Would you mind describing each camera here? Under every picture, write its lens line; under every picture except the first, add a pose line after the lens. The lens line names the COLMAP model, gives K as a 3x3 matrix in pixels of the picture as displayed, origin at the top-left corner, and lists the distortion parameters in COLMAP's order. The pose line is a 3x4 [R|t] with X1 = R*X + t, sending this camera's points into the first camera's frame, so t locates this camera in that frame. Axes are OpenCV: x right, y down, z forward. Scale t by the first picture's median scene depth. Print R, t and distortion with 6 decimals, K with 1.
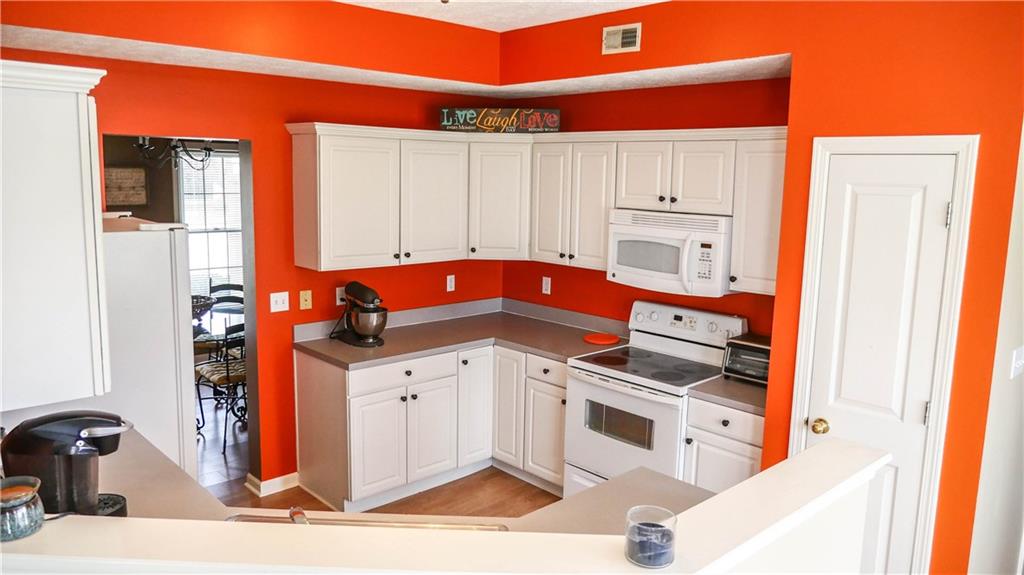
lens RADIAL K [[736.9, 0, 507.9], [0, 736.9, 283.0], [0, 0, 1]] dist [-0.027593, 0.000485]
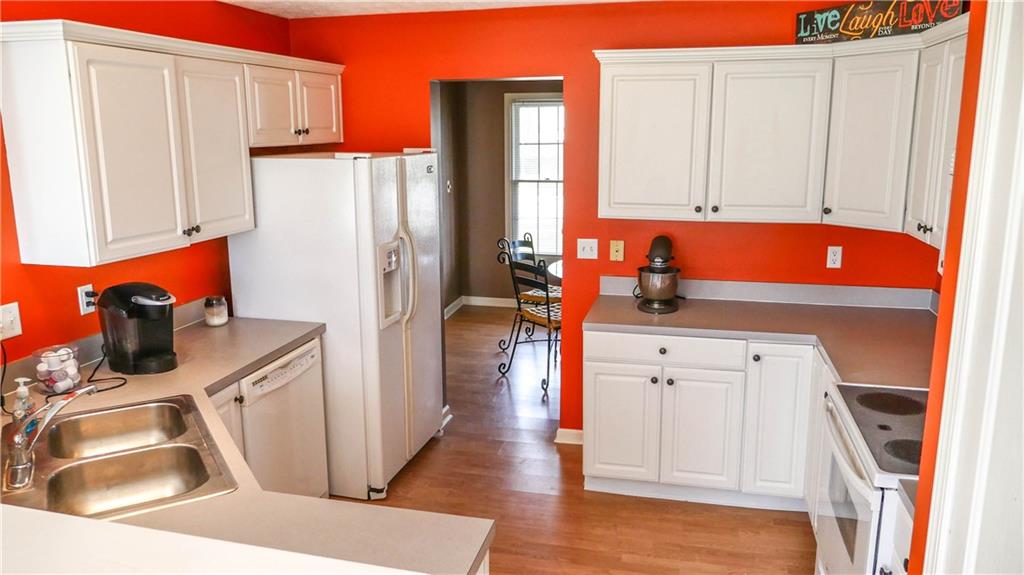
lens RADIAL K [[736.9, 0, 507.9], [0, 736.9, 283.0], [0, 0, 1]] dist [-0.027593, 0.000485]
pose [[0.542204, 0.145351, -0.827580, 0.395553], [-0.107795, 0.988818, 0.103046, -0.016160], [0.833304, 0.033337, 0.551809, 0.365361]]
